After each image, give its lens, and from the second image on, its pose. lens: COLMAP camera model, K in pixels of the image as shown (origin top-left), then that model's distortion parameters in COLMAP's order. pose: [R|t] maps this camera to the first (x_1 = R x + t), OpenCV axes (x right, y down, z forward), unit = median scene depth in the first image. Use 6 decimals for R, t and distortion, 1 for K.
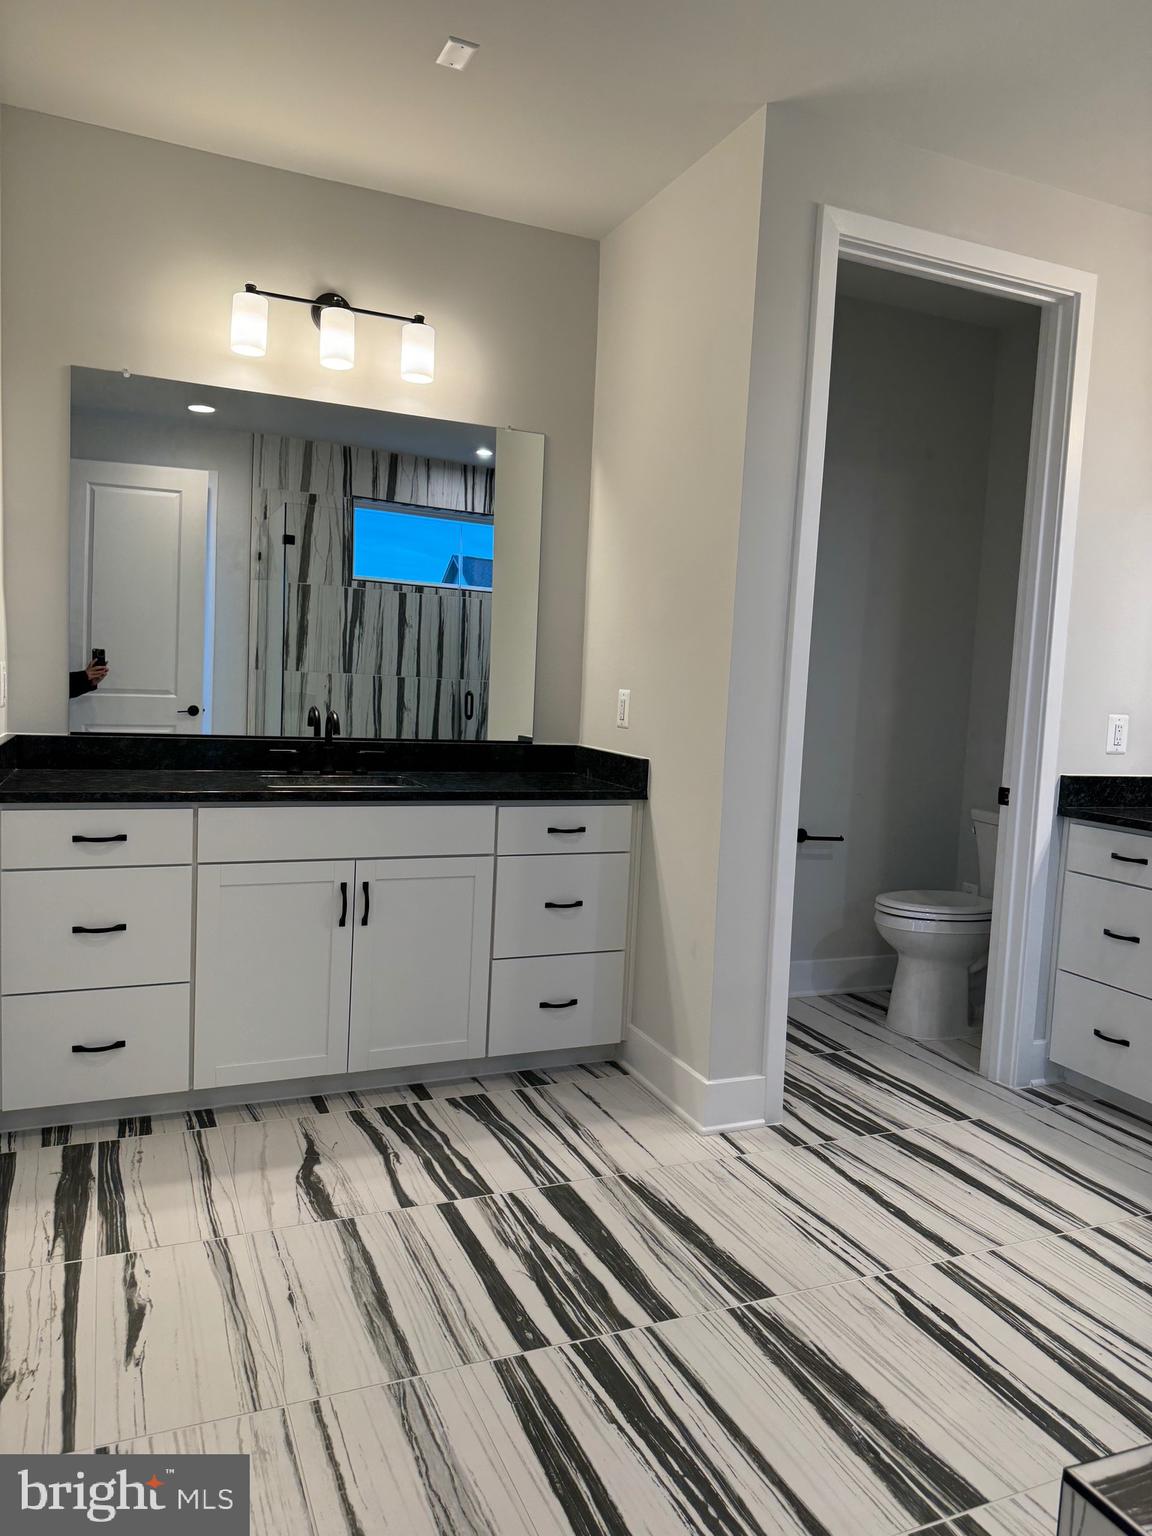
lens RADIAL K [[1083.0, 0, 596.8], [0, 1083.0, 769.6], [0, 0, 1]] dist [0.044934, -0.002152]
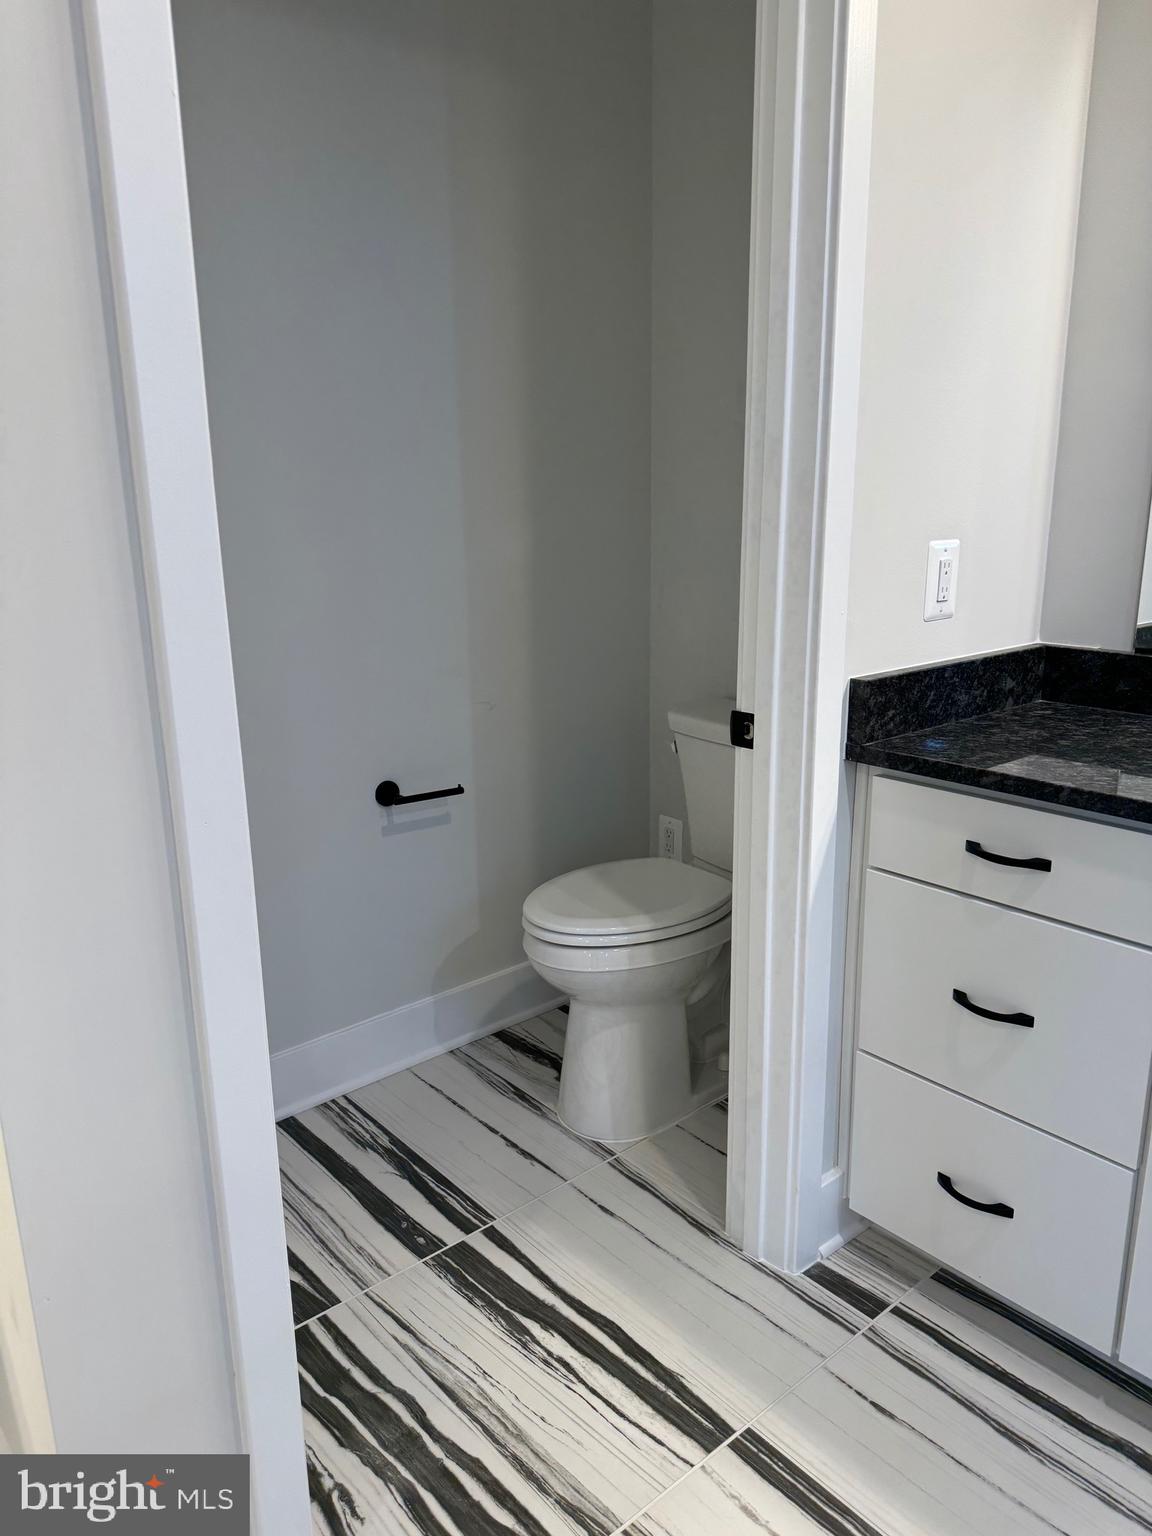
lens RADIAL K [[1088.1, 0, 572.7], [0, 1088.1, 774.4], [0, 0, 1]] dist [0.050374, -0.058132]
pose [[0.959145, -0.132199, 0.250129, 0.186202], [0.087612, 0.979443, 0.181700, -0.053211], [-0.269007, -0.152362, 0.951010, 0.584065]]
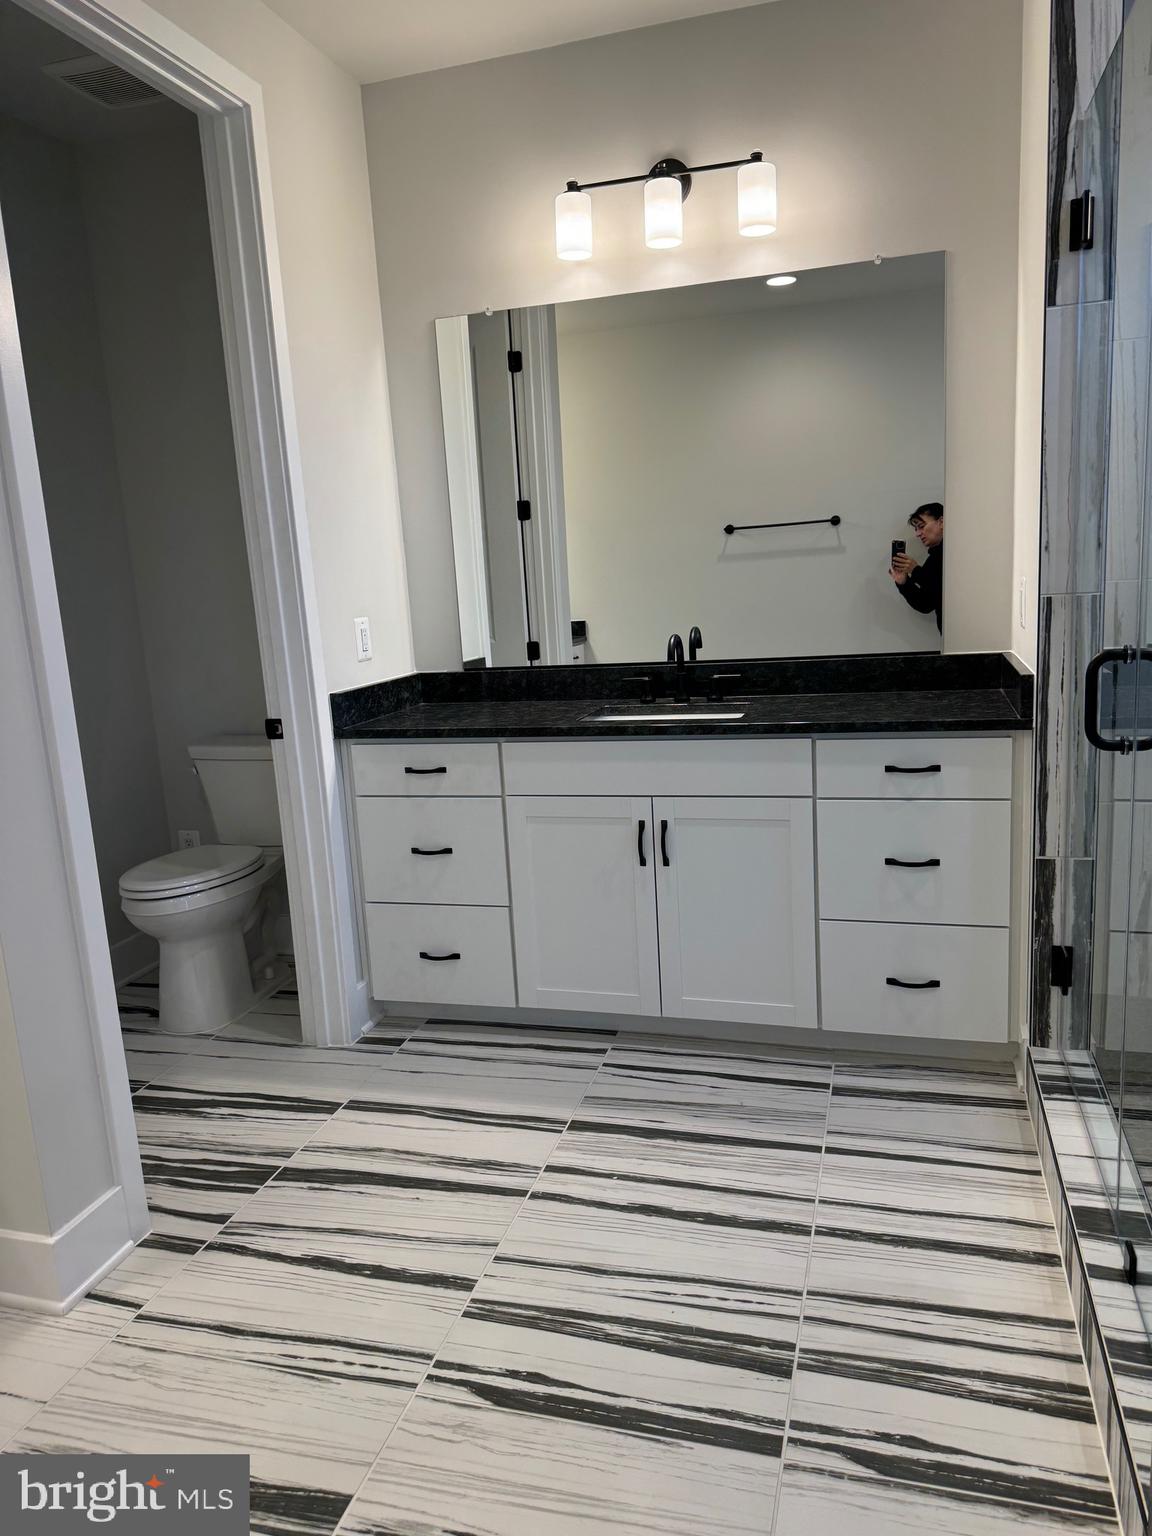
lens RADIAL K [[1088.1, 0, 572.7], [0, 1088.1, 774.4], [0, 0, 1]] dist [0.050374, -0.058132]
pose [[0.650472, -0.231490, 0.723393, -0.102538], [0.155388, 0.972837, 0.171590, -0.053554], [-0.743465, 0.000793, 0.668774, 0.272926]]
